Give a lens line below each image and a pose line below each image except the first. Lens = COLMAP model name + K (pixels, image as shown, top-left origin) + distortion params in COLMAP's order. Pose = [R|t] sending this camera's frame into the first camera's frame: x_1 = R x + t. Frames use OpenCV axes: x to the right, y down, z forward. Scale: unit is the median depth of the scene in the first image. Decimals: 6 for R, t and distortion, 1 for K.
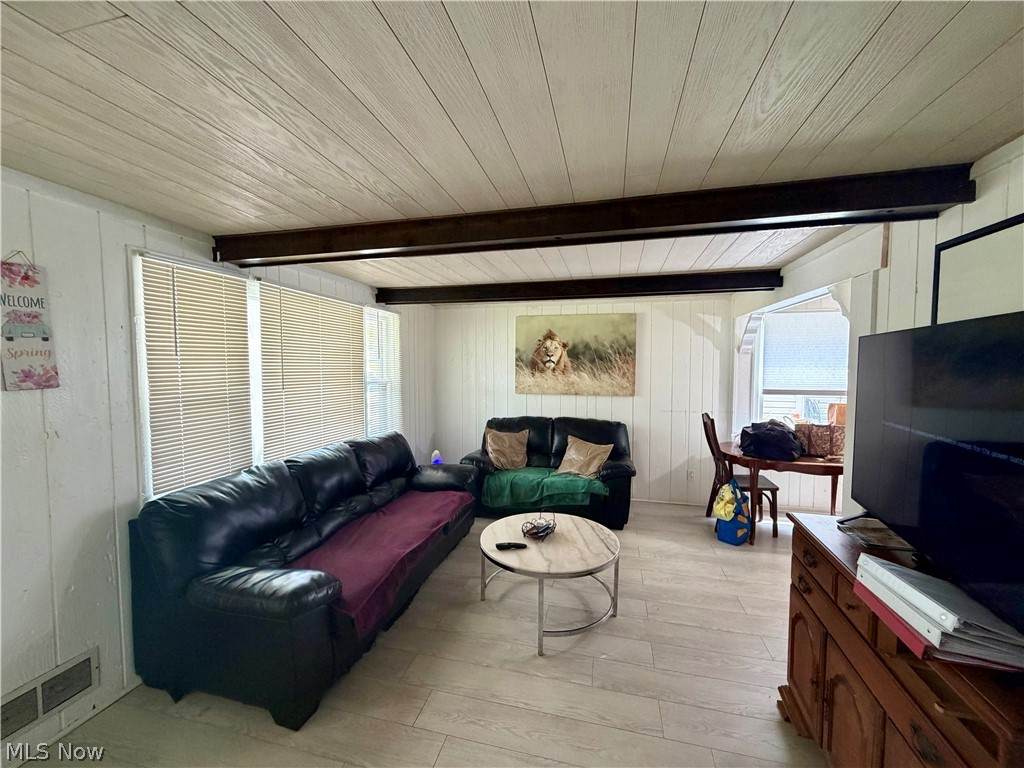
lens RADIAL K [[408.9, 0, 509.2], [0, 408.9, 386.4], [0, 0, 1]] dist [0.000340, 0.000063]
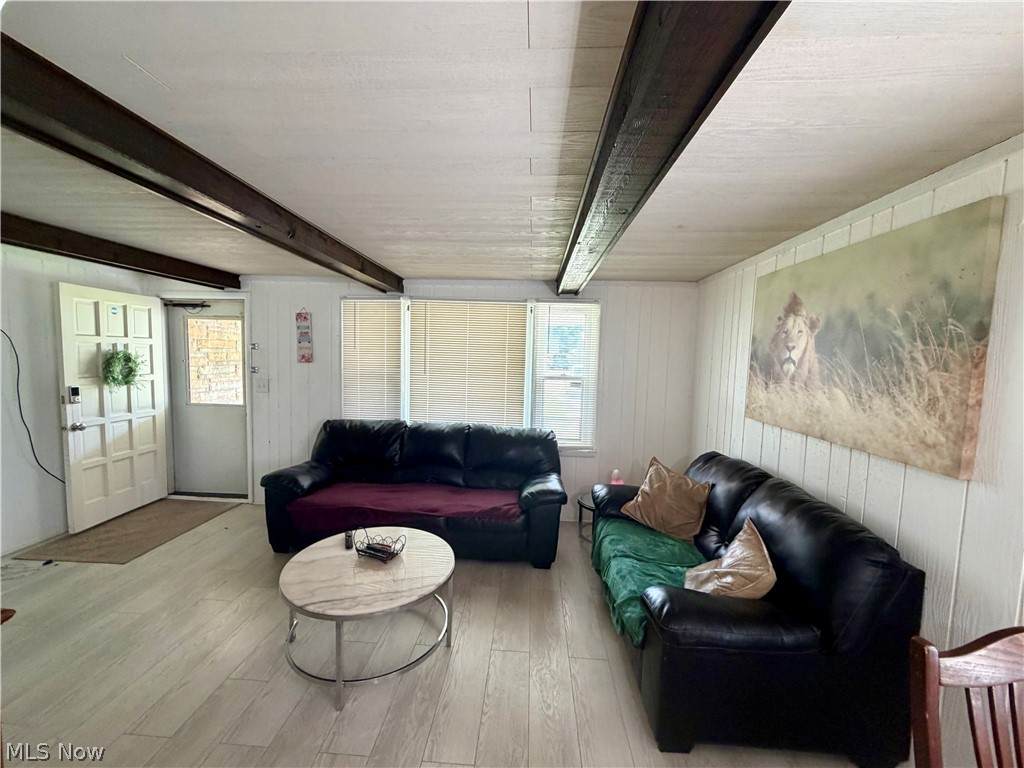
lens RADIAL K [[408.9, 0, 509.2], [0, 408.9, 386.4], [0, 0, 1]] dist [0.000340, 0.000063]
pose [[0.183275, 0.074981, -0.980198, 0.530631], [-0.080854, 0.994859, 0.060984, -0.034919], [0.979731, 0.068076, 0.188395, 0.612728]]
